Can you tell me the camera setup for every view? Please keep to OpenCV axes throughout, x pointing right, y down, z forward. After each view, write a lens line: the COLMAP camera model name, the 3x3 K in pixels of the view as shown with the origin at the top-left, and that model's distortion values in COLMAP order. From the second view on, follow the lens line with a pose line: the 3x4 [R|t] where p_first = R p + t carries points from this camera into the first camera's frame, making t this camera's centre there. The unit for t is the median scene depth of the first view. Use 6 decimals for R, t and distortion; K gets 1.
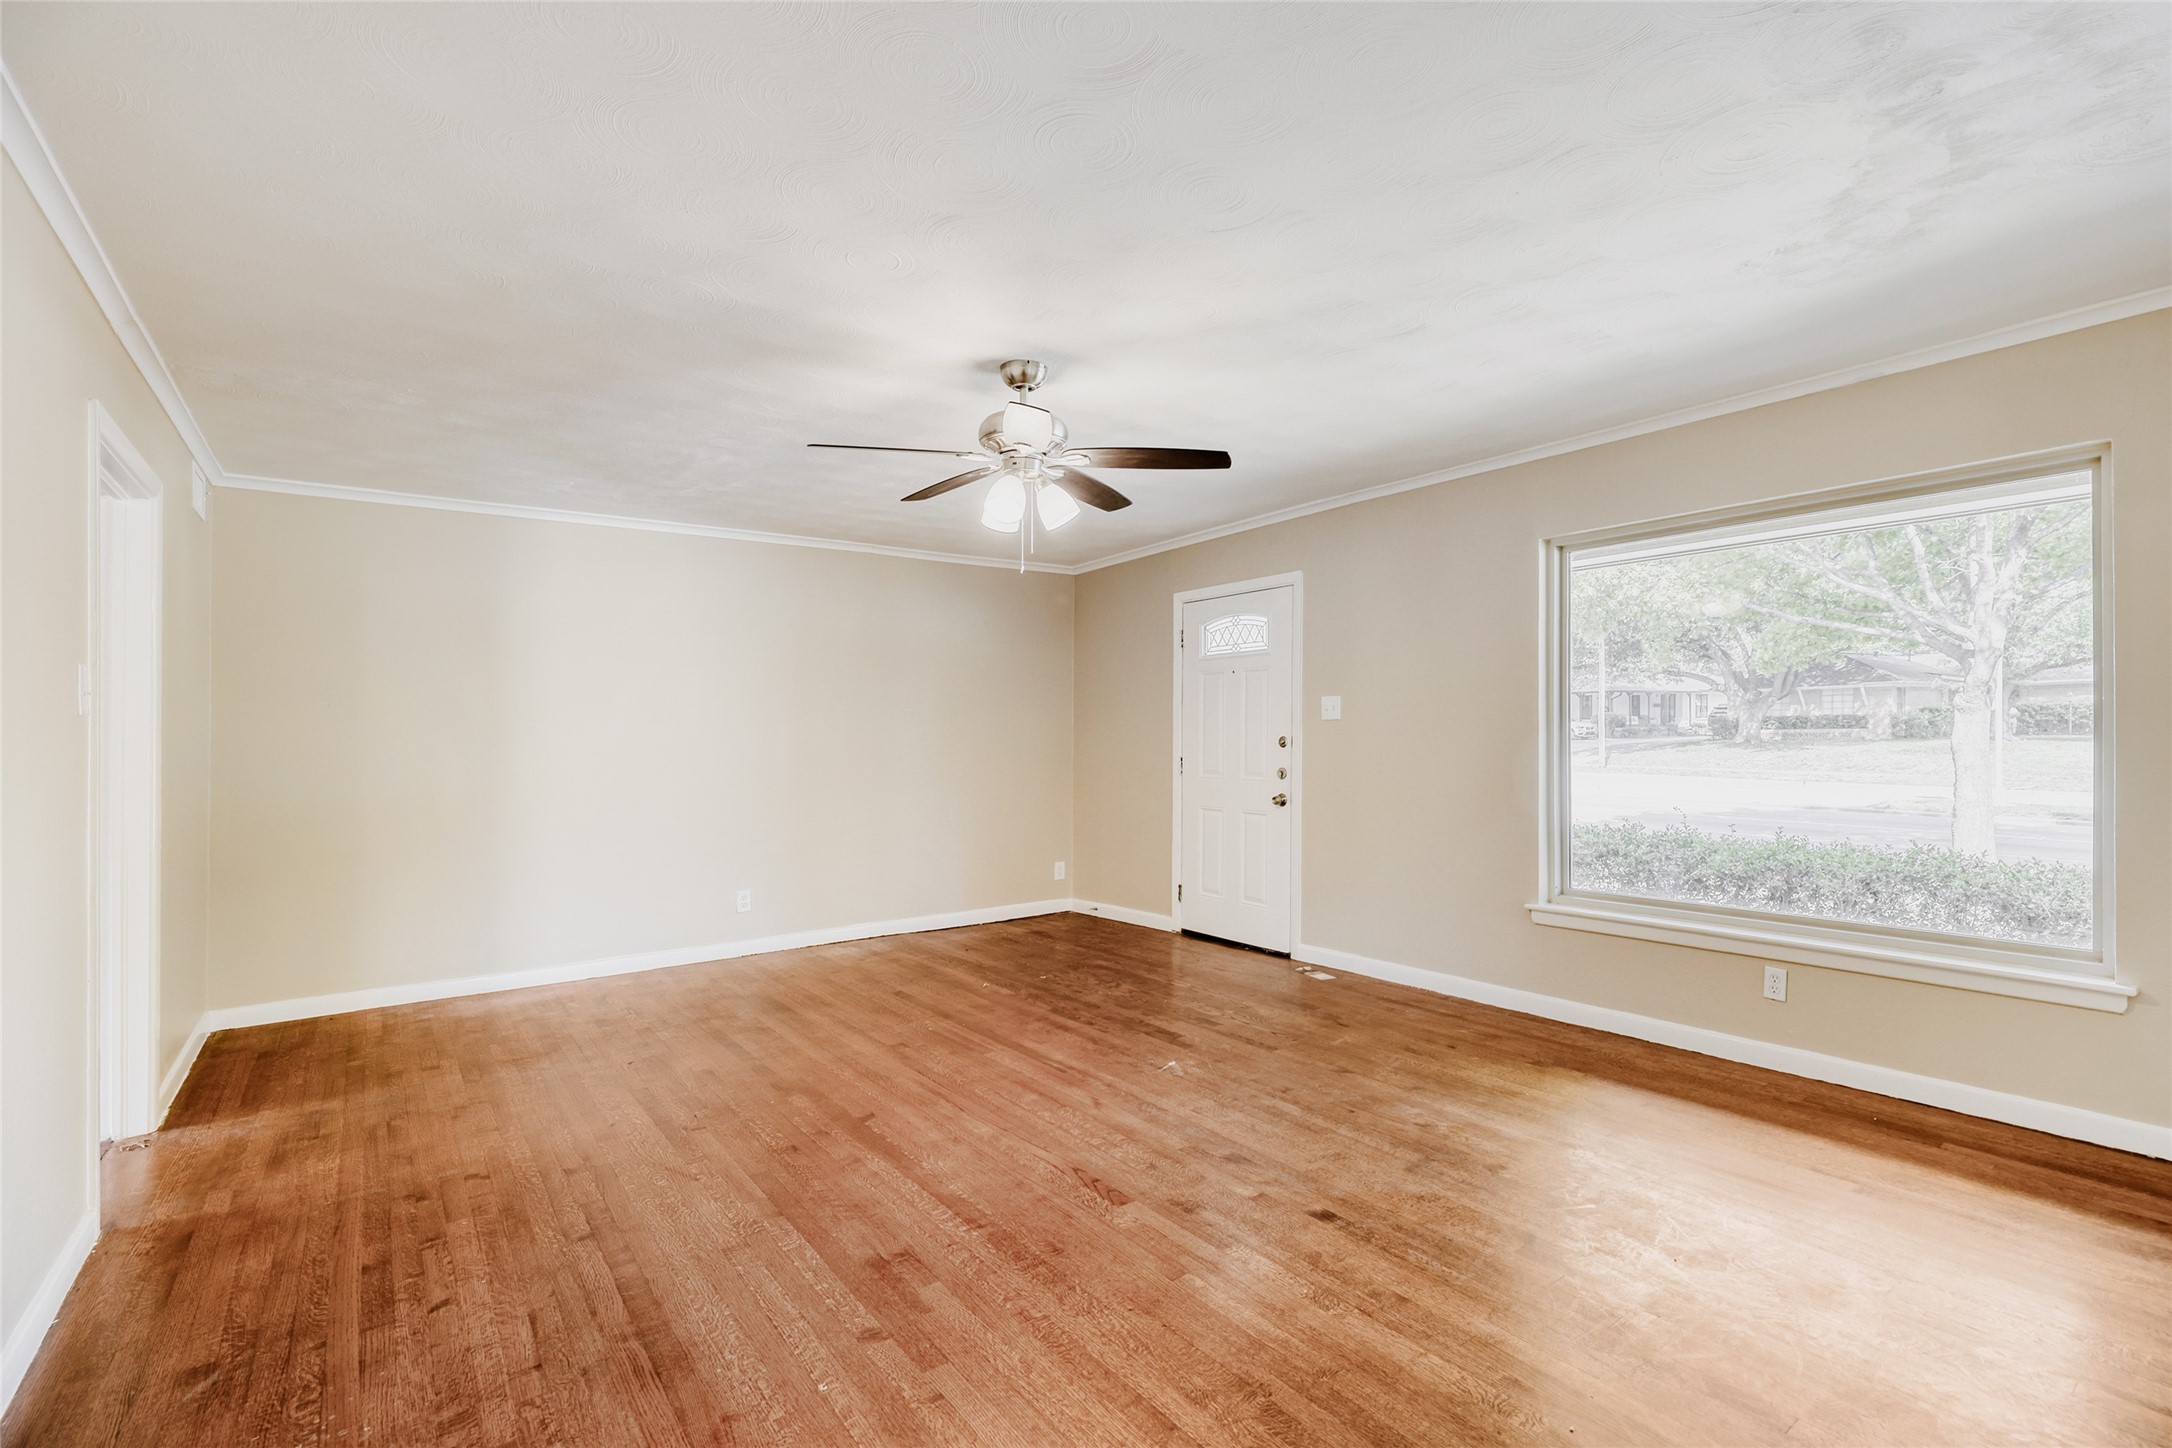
lens RADIAL K [[978.8, 0, 1087.6], [0, 978.8, 725.8], [0, 0, 1]] dist [-0.002870, 0.000337]
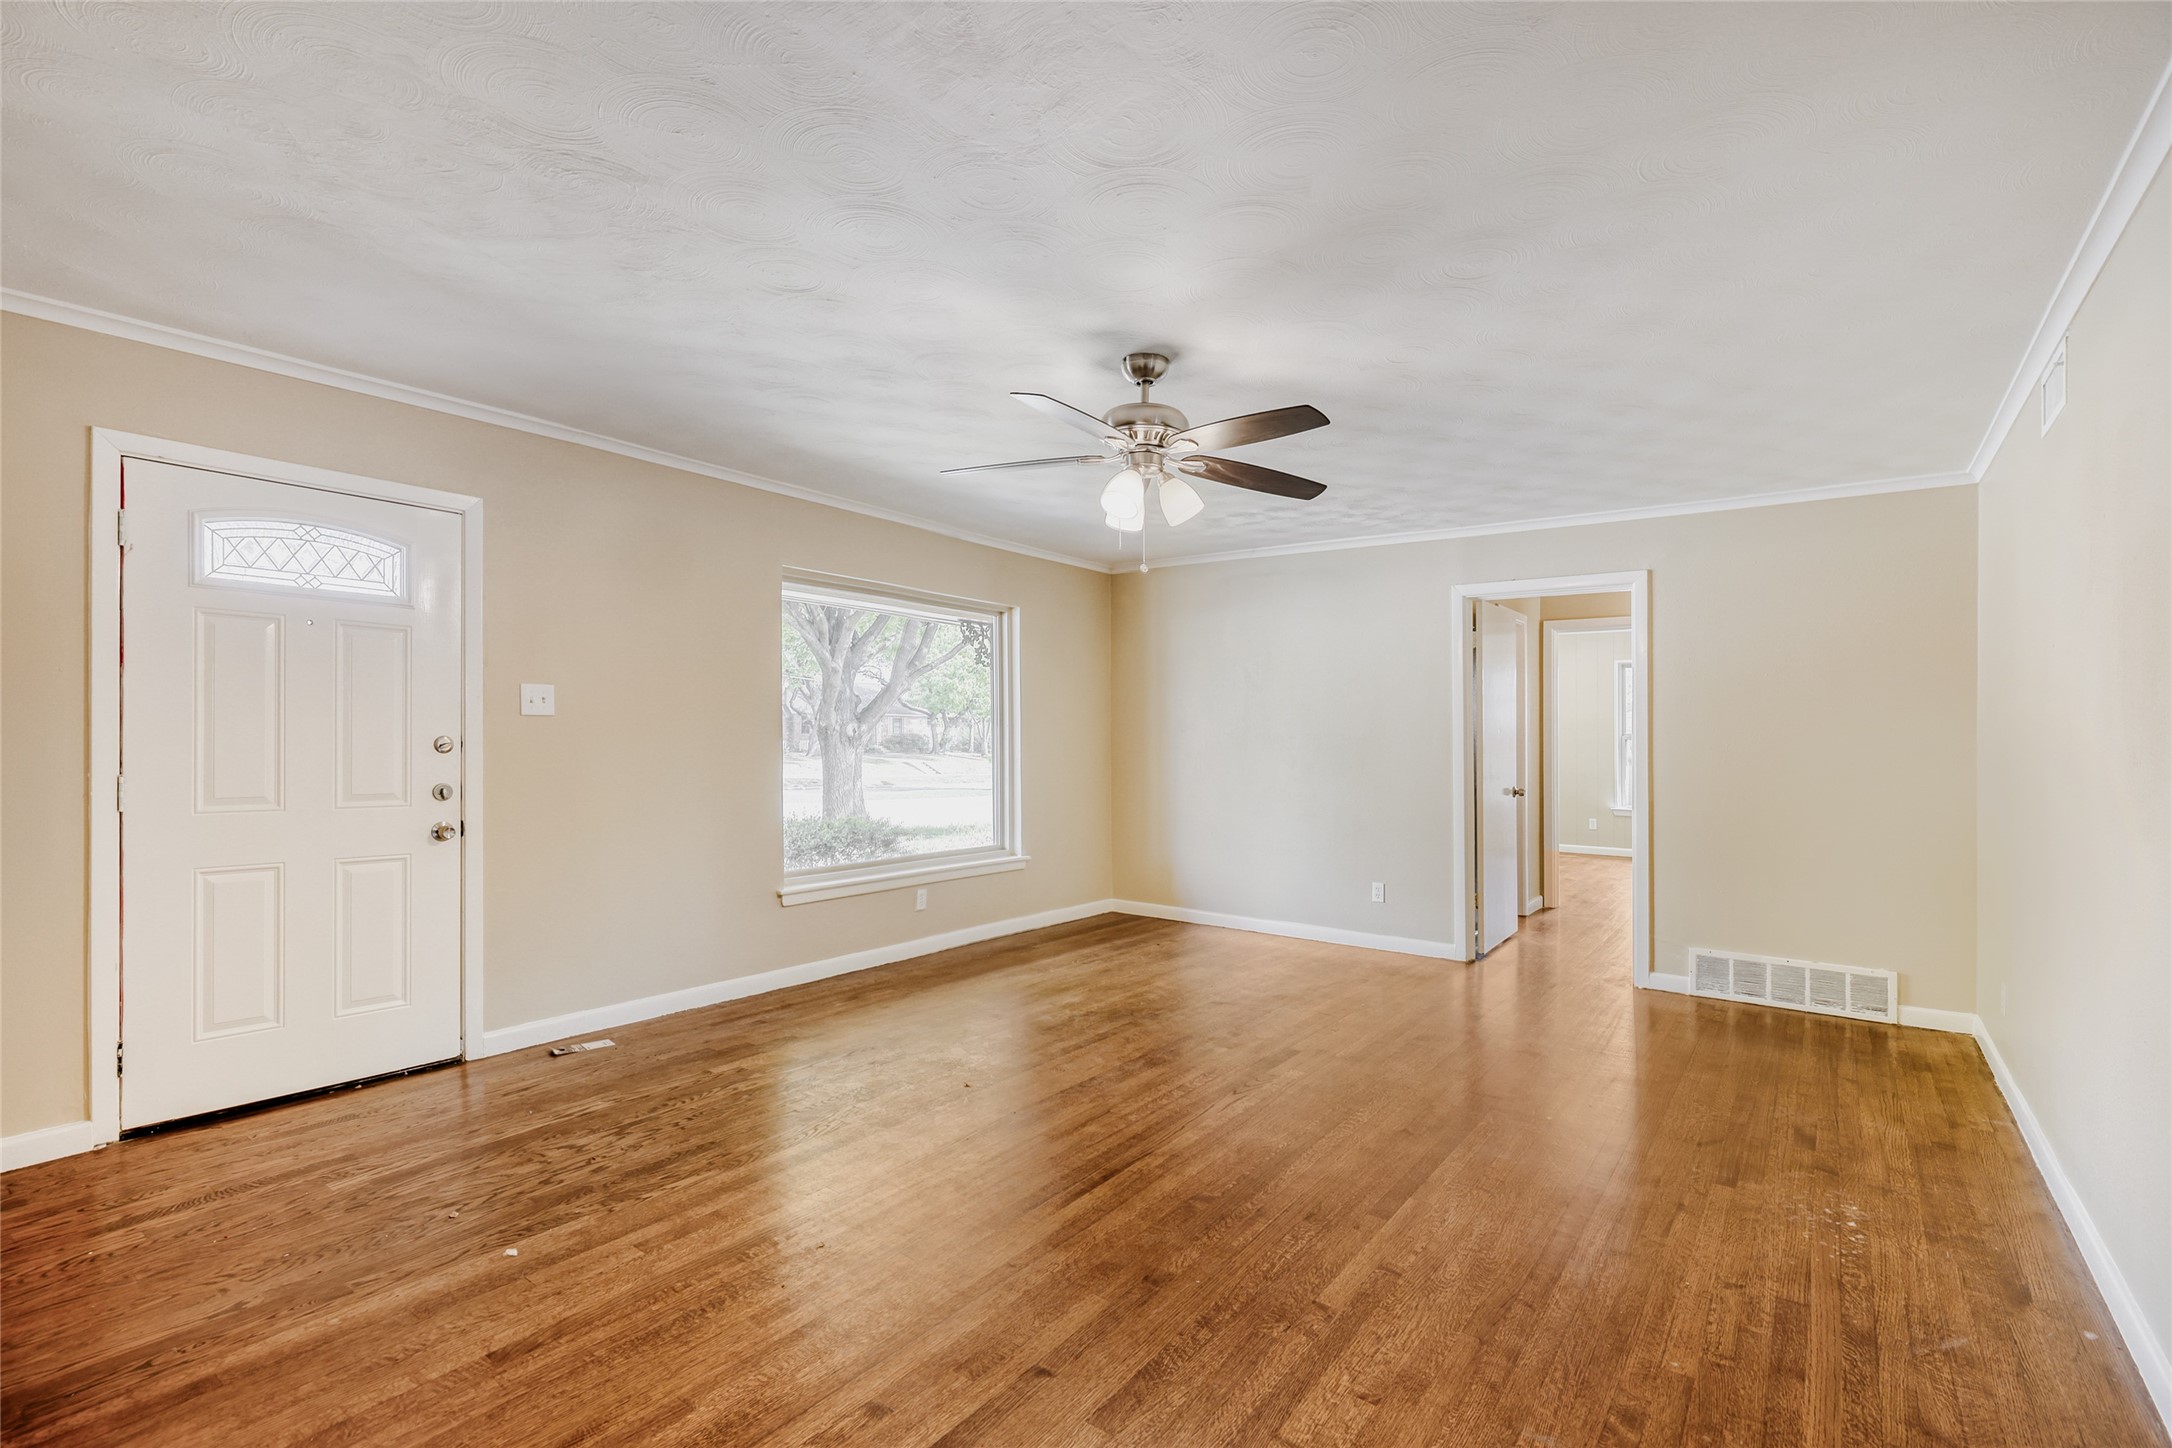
lens RADIAL K [[978.8, 0, 1117.7], [0, 978.8, 749.2], [0, 0, 1]] dist [-0.002870, 0.000337]
pose [[-0.298899, -0.003206, 0.954280, -0.687937], [-0.015235, 0.999883, -0.001413, 0.016457], [-0.954163, -0.014961, -0.298912, 0.917820]]
